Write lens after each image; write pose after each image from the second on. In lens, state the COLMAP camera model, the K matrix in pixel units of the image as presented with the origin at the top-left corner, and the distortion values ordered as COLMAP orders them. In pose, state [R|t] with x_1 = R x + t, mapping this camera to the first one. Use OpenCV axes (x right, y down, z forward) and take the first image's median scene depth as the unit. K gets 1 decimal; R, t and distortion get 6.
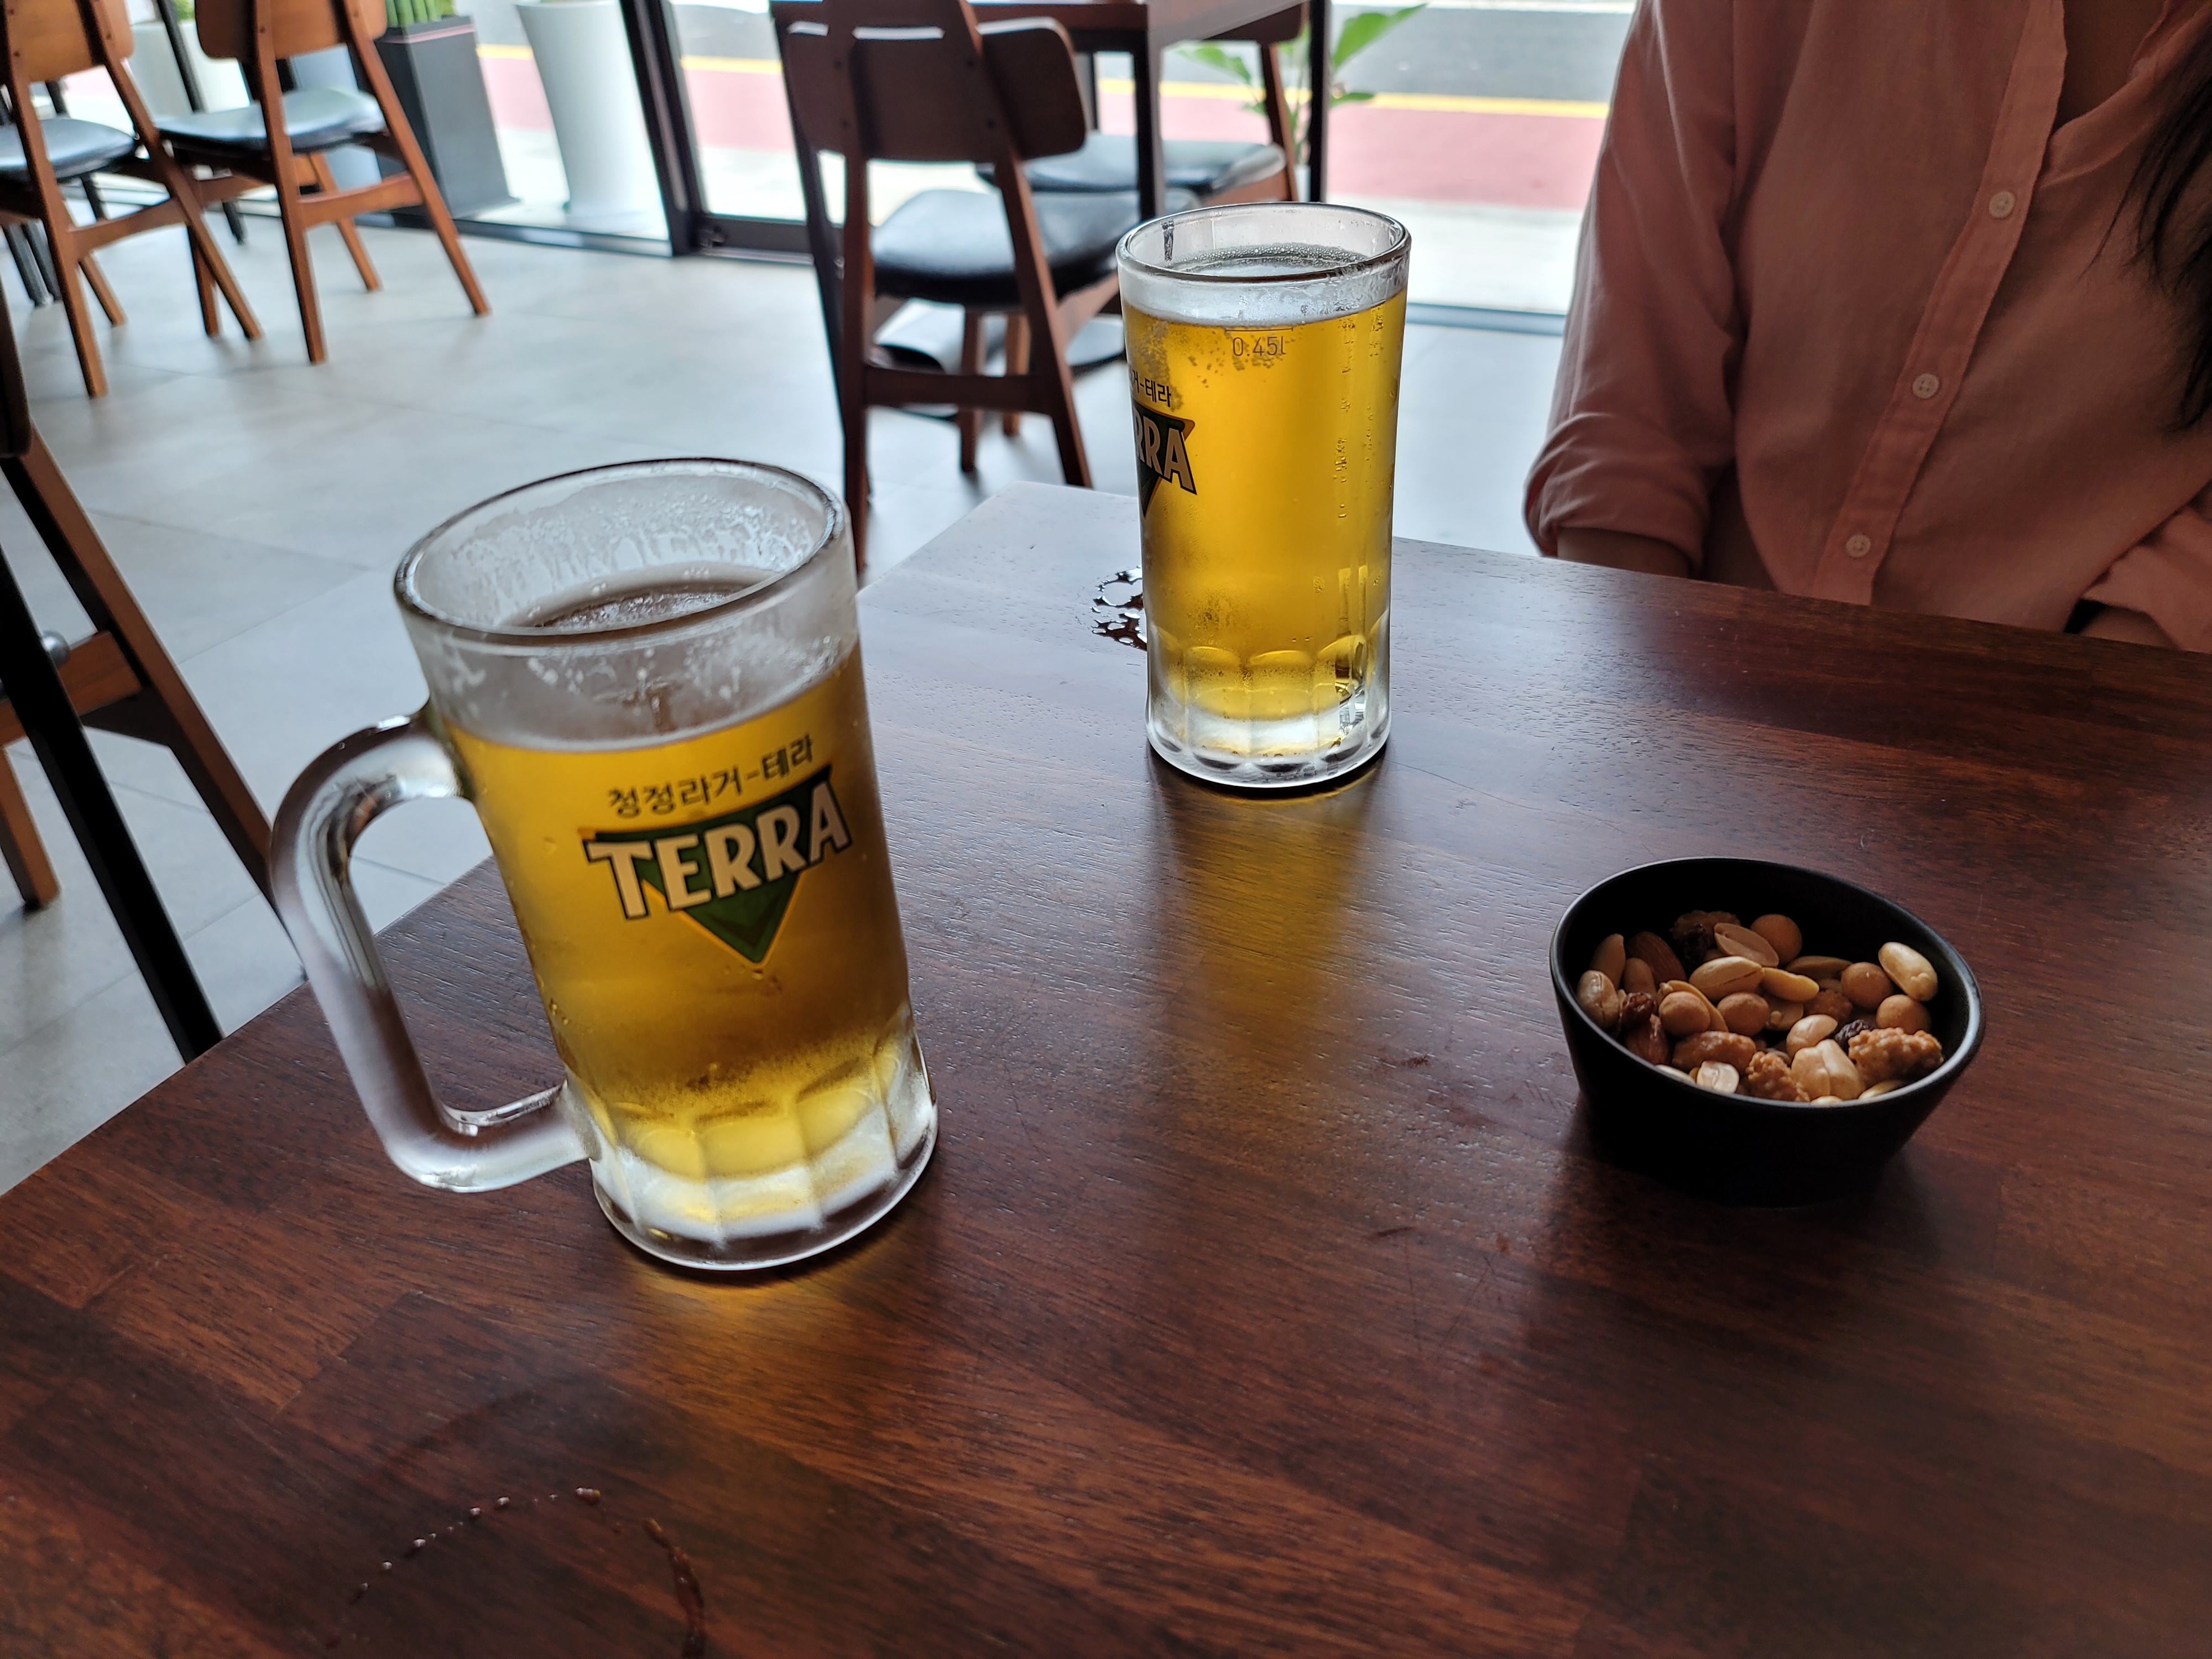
lens RADIAL K [[1626.0, 0, 1106.0], [0, 1626.0, 829.5], [0, 0, 1]] dist [-0.018221, 0.000553]
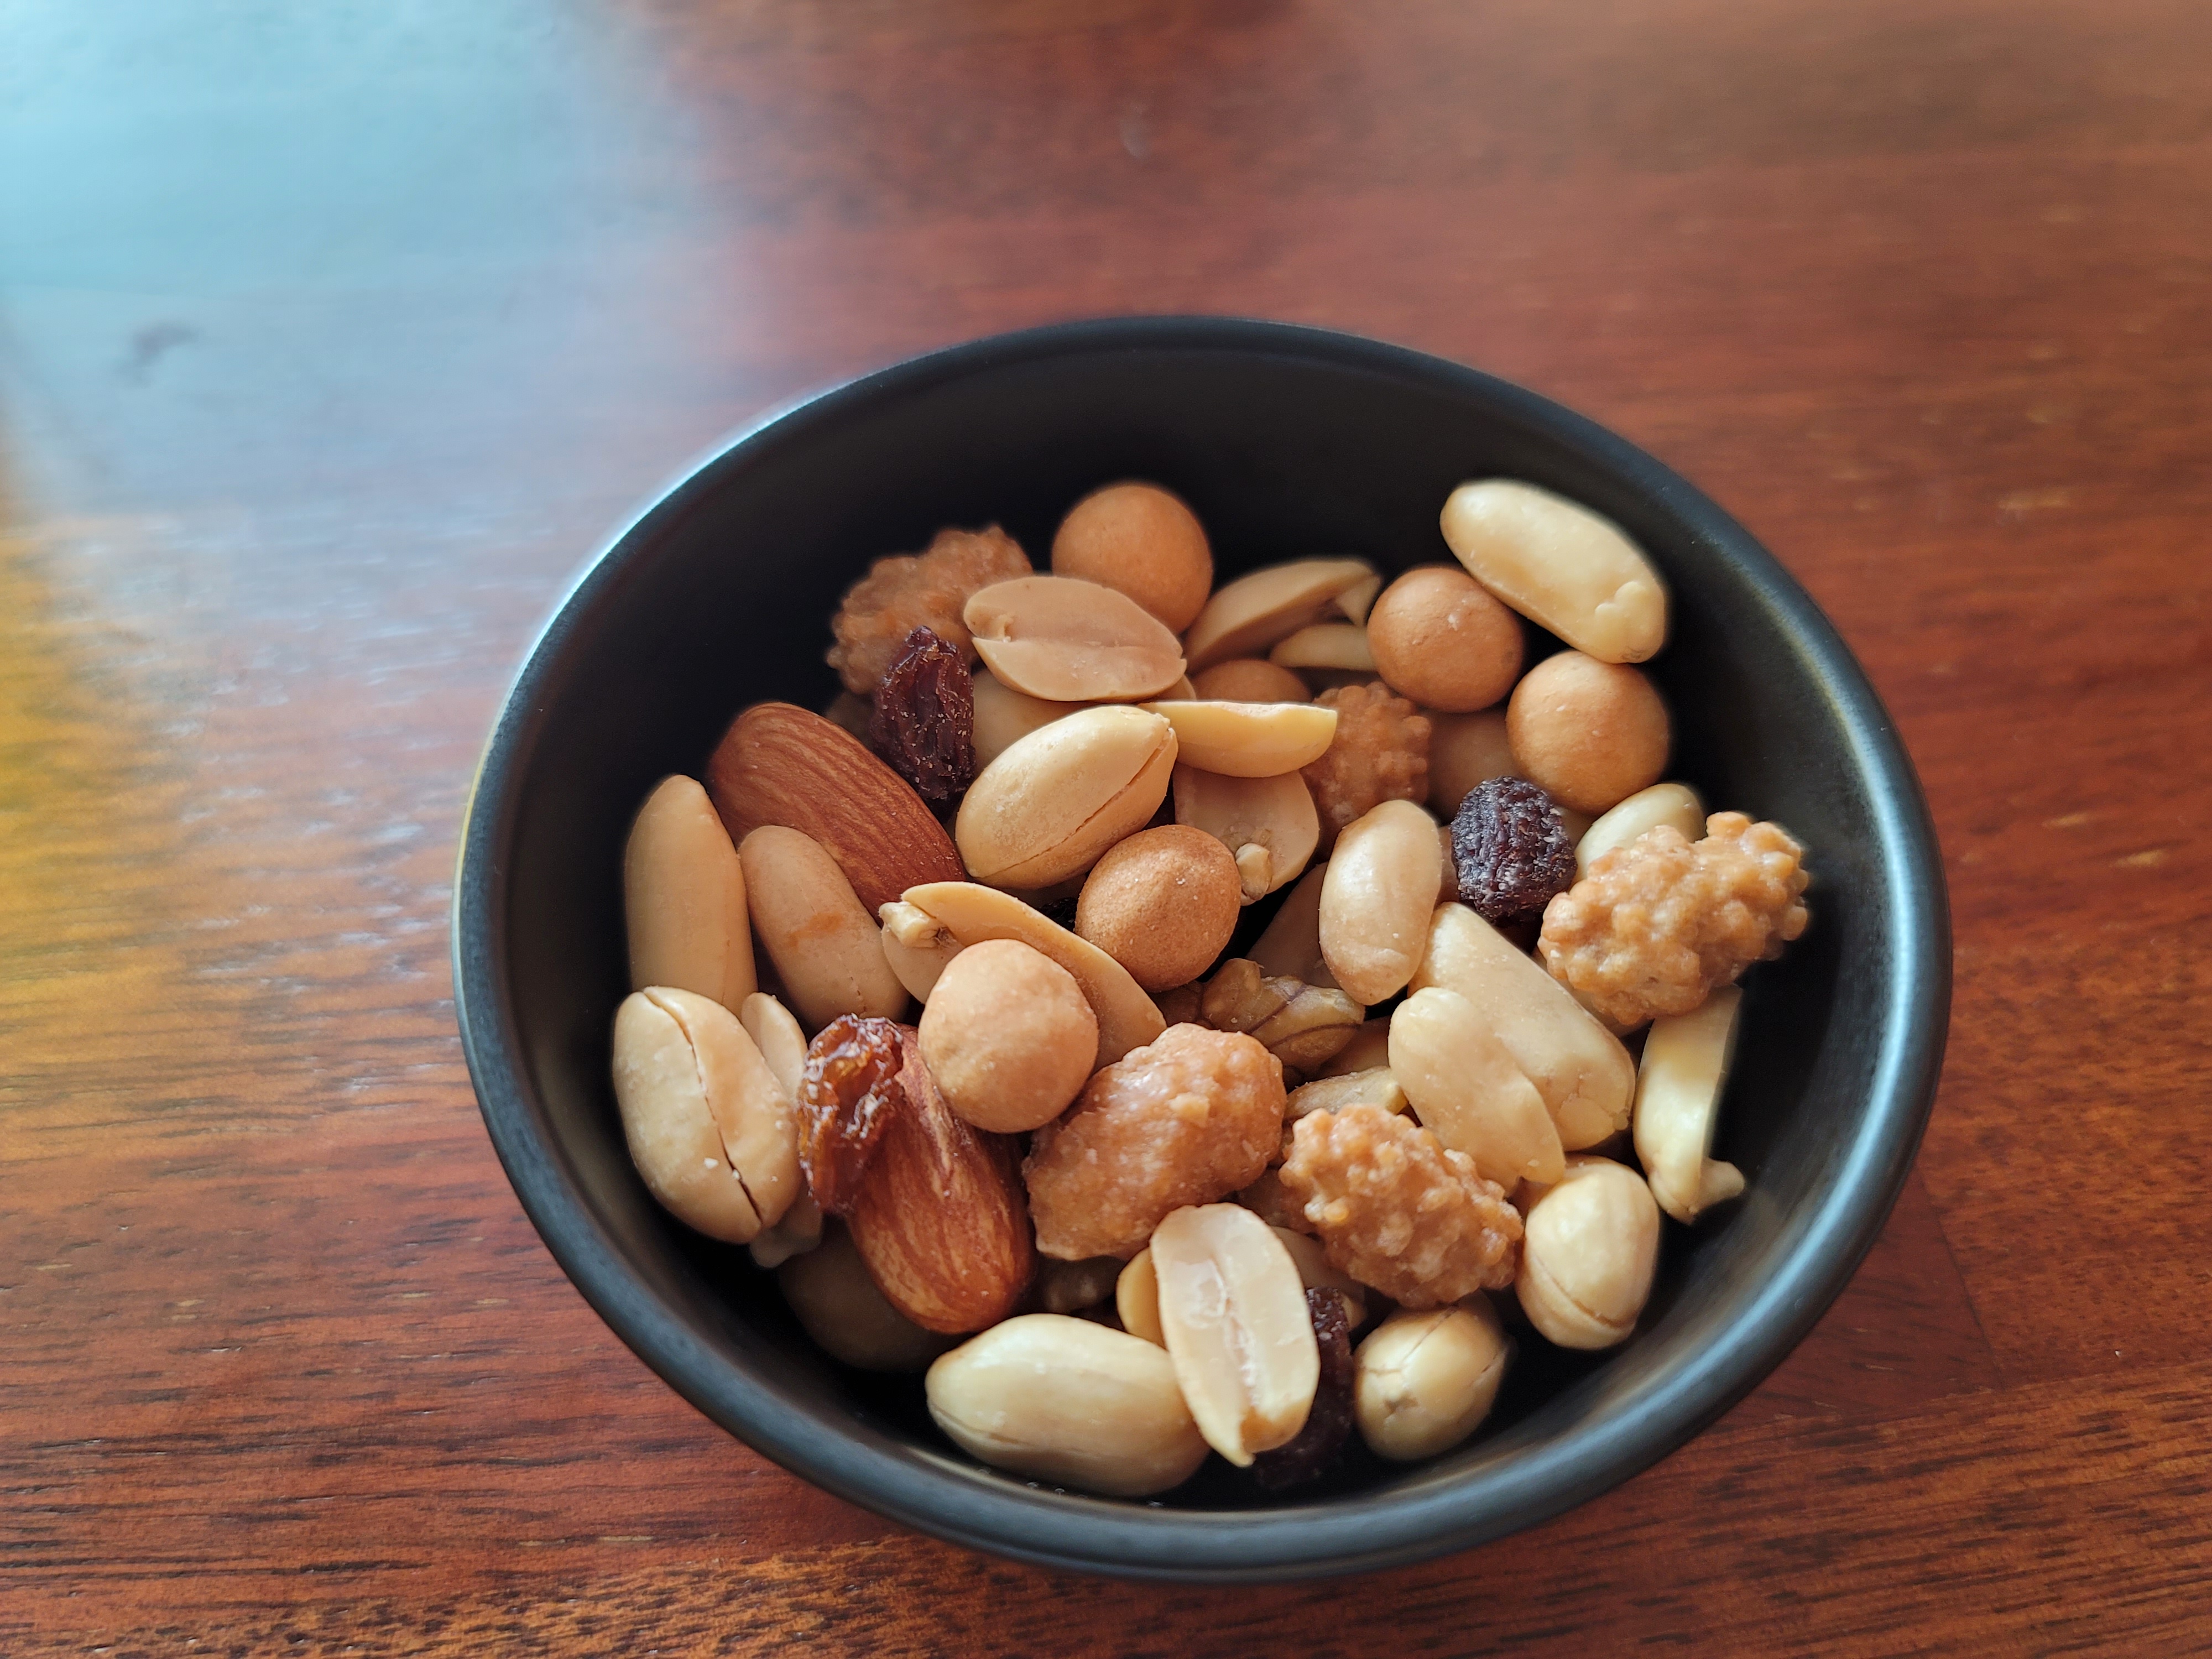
lens RADIAL K [[1626.0, 0, 1106.0], [0, 1626.0, 829.5], [0, 0, 1]] dist [-0.018221, 0.000553]
pose [[0.818762, -0.428155, 0.382507, 0.277229], [0.256501, 0.868835, 0.423477, -0.025513], [-0.513649, -0.248613, 0.821192, 0.764916]]
